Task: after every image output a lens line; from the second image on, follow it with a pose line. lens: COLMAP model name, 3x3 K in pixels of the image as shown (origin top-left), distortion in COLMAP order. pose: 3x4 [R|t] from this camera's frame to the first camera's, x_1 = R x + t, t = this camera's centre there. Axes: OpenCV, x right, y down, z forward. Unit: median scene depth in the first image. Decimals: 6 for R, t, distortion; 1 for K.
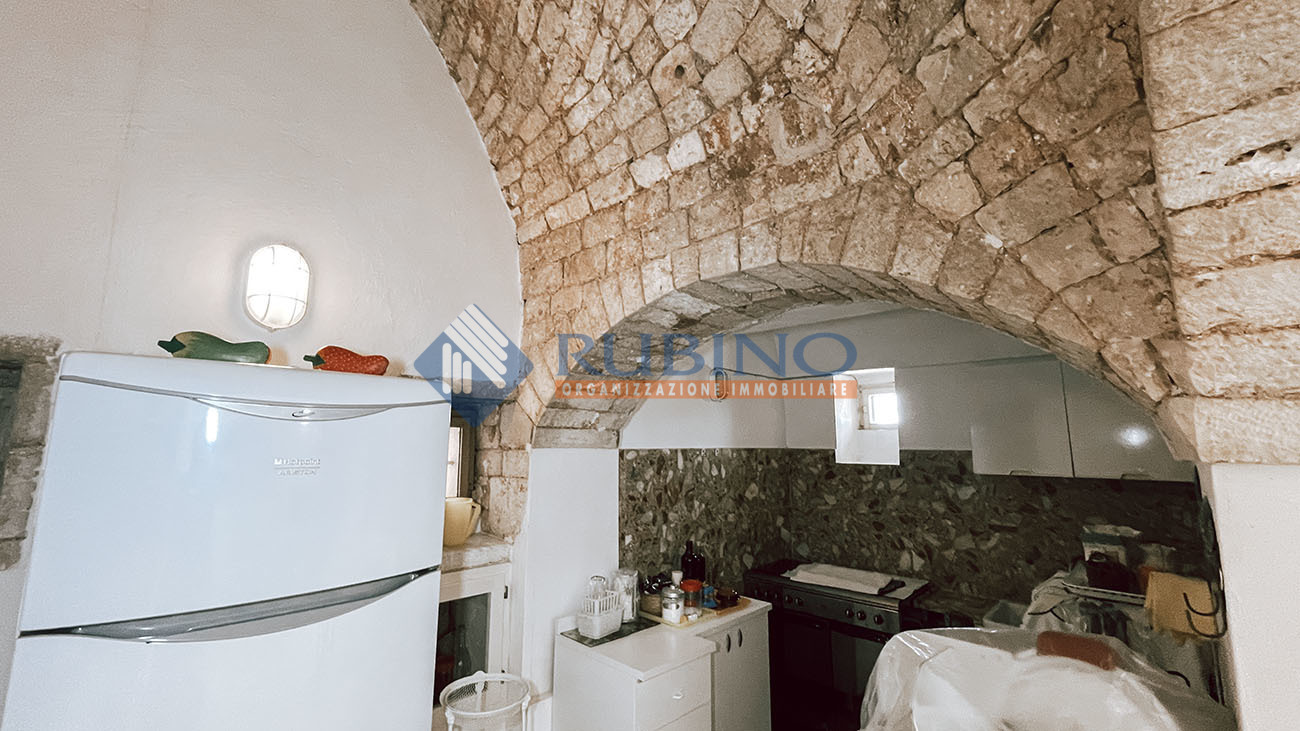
lens RADIAL K [[532.5, 0, 644.8], [0, 532.5, 364.7], [0, 0, 1]] dist [-0.003353, 0.001631]
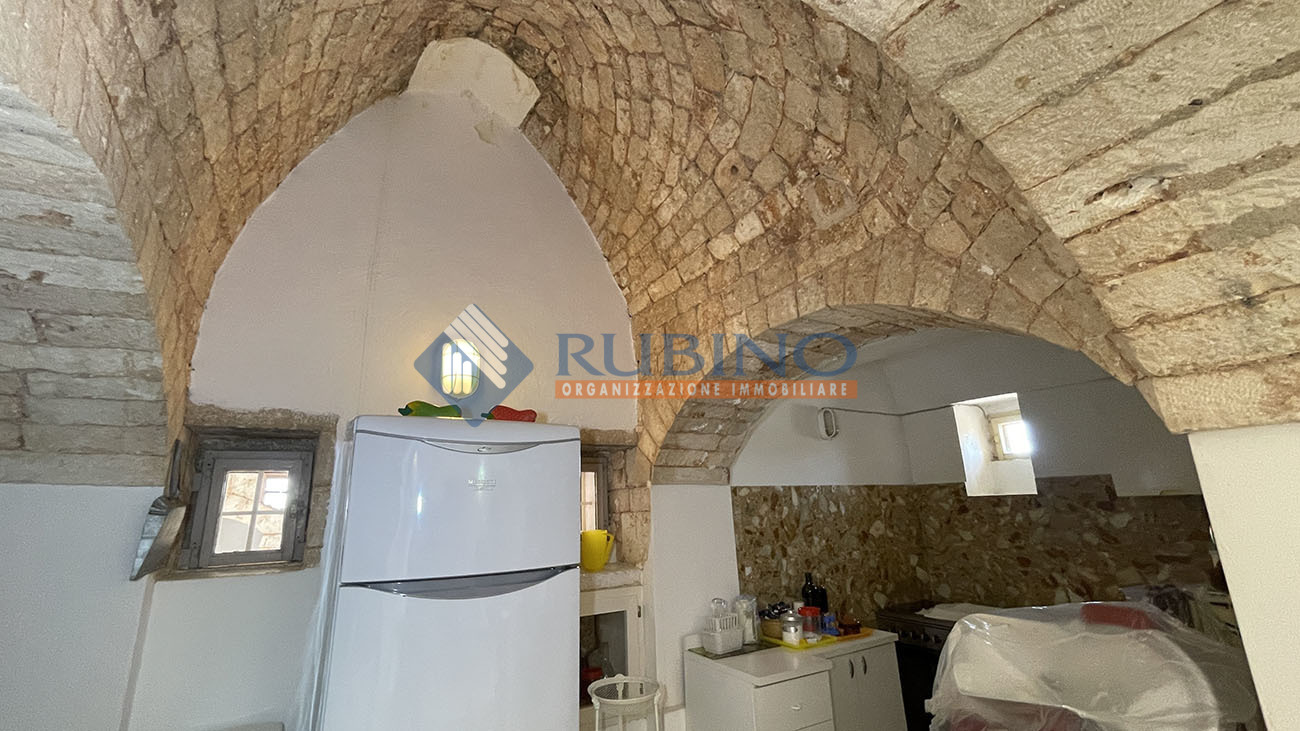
lens RADIAL K [[532.5, 0, 650.5], [0, 532.5, 366.9], [0, 0, 1]] dist [-0.003353, 0.001631]
pose [[0.967726, -0.100497, -0.231099, 0.092858], [0.075225, 0.990432, -0.115700, 0.037702], [0.240515, 0.094581, 0.966026, -0.183099]]
